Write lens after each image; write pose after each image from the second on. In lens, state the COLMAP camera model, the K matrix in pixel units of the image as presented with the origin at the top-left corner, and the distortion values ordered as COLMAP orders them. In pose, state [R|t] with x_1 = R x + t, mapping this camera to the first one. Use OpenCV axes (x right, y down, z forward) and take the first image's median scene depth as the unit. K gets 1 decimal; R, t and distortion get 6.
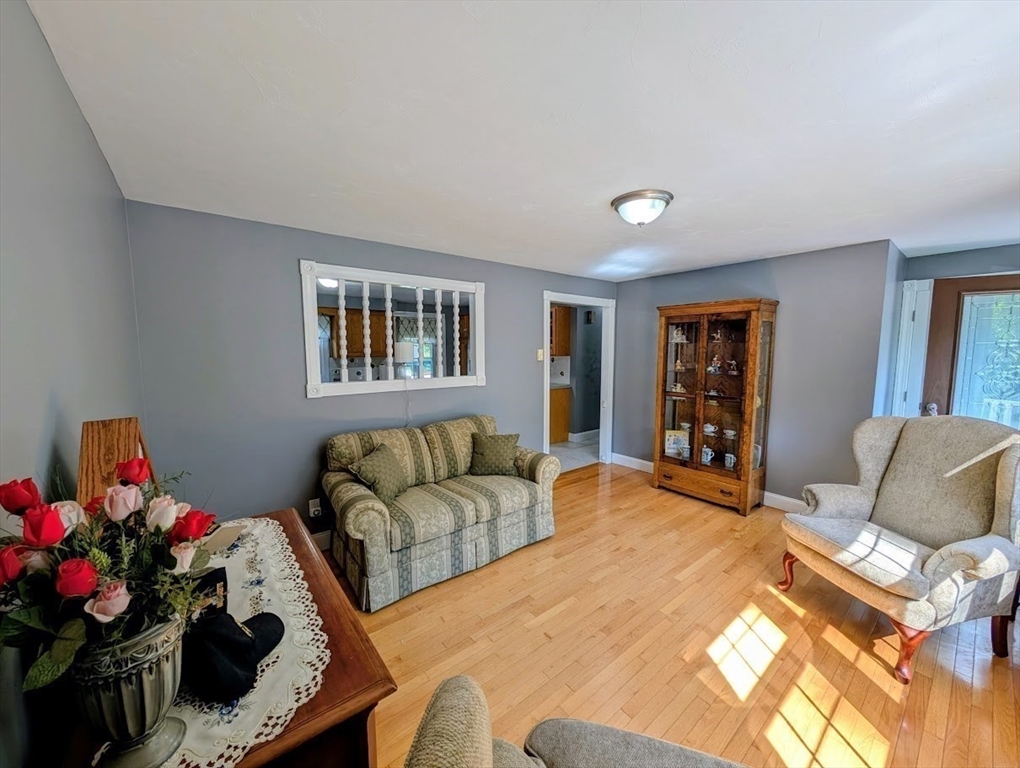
lens RADIAL K [[383.8, 0, 510.6], [0, 383.8, 385.4], [0, 0, 1]] dist [-0.001889, 0.000437]
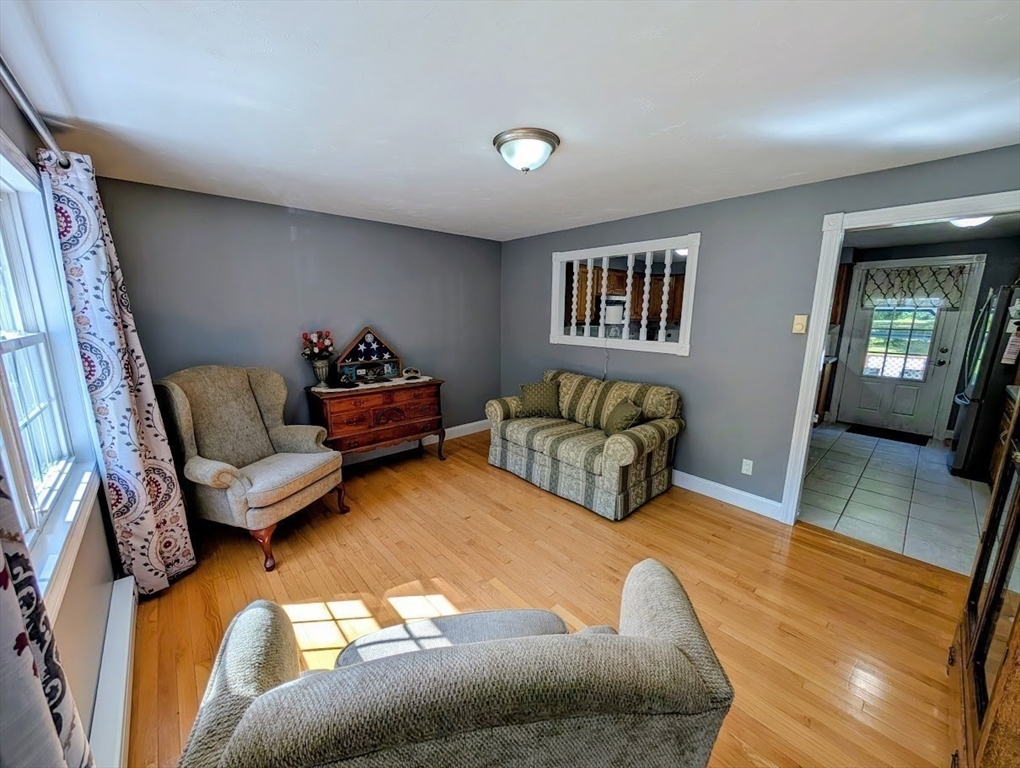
lens RADIAL K [[383.8, 0, 514.2], [0, 383.8, 387.5], [0, 0, 1]] dist [-0.001889, 0.000437]
pose [[0.063354, 0.195934, -0.978568, 1.021687], [-0.106078, 0.976306, 0.188613, -0.069563], [0.992338, 0.091855, 0.082637, 0.741437]]
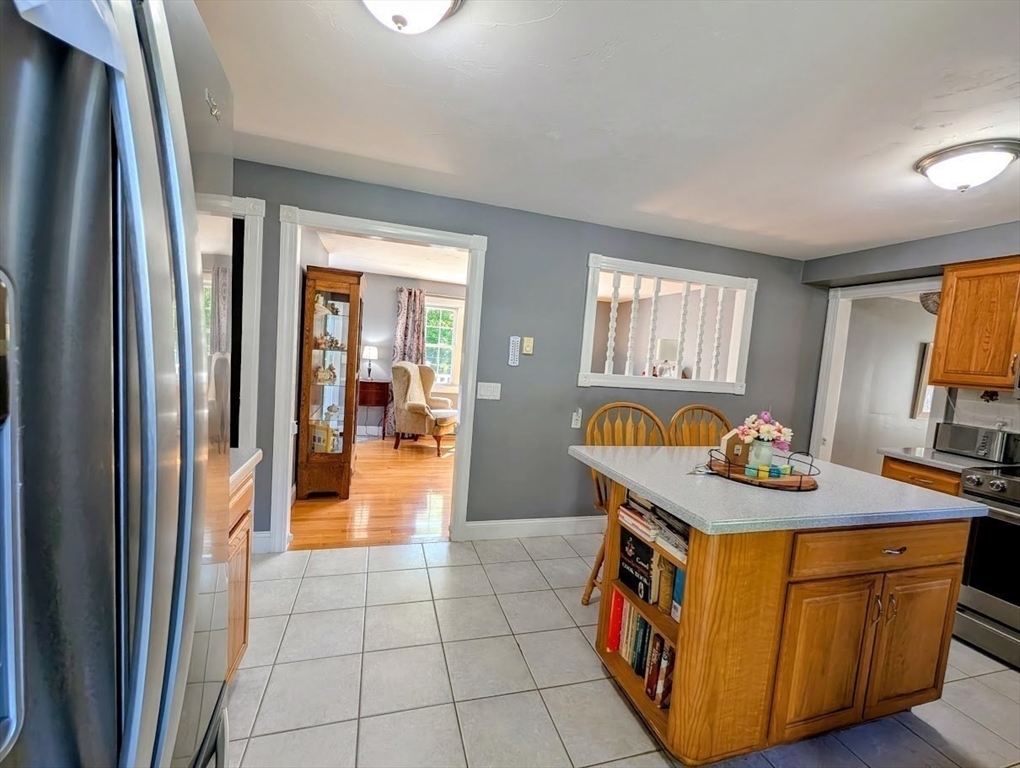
lens RADIAL K [[429.7, 0, 511.3], [0, 429.7, 388.3], [0, 0, 1]] dist [-0.003067, -0.000185]
pose [[-0.924503, -0.093634, 0.369494, -0.371474], [-0.031141, 0.984672, 0.171611, -0.189706], [-0.379900, 0.147149, -0.913249, 2.491408]]
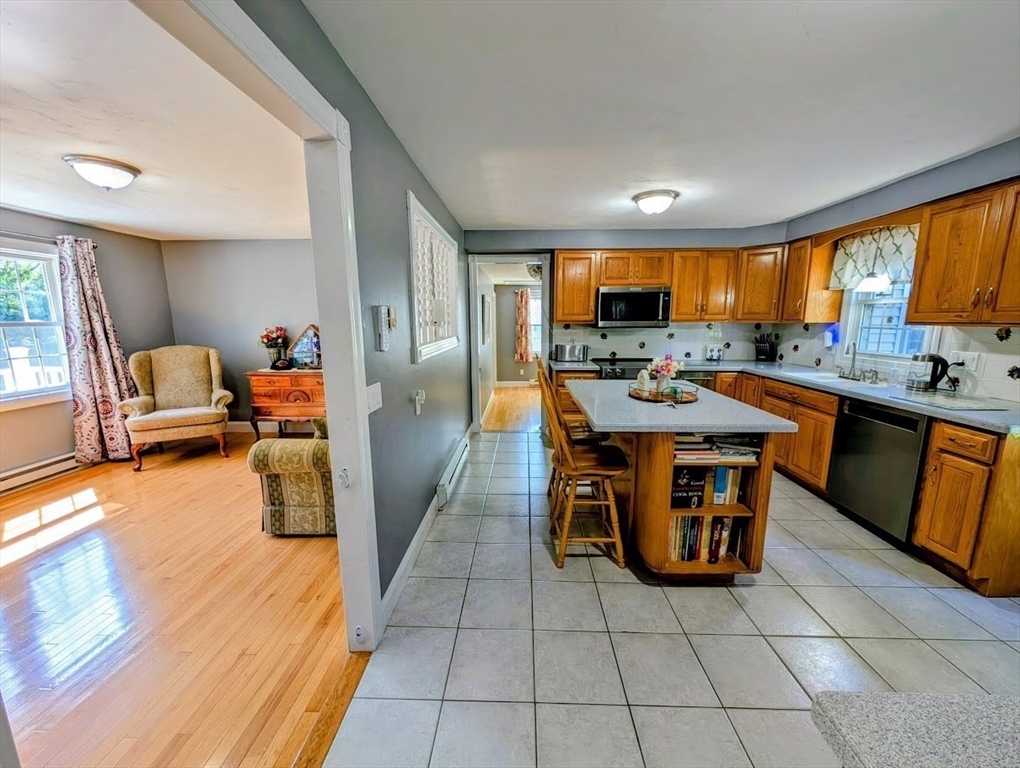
lens RADIAL K [[383.8, 0, 511.6], [0, 383.8, 389.1], [0, 0, 1]] dist [-0.001889, 0.000437]
pose [[-0.652744, 0.146103, -0.743357, 0.356300], [-0.068154, 0.965923, 0.249694, -0.170537], [0.754507, 0.213648, -0.620543, 2.064970]]
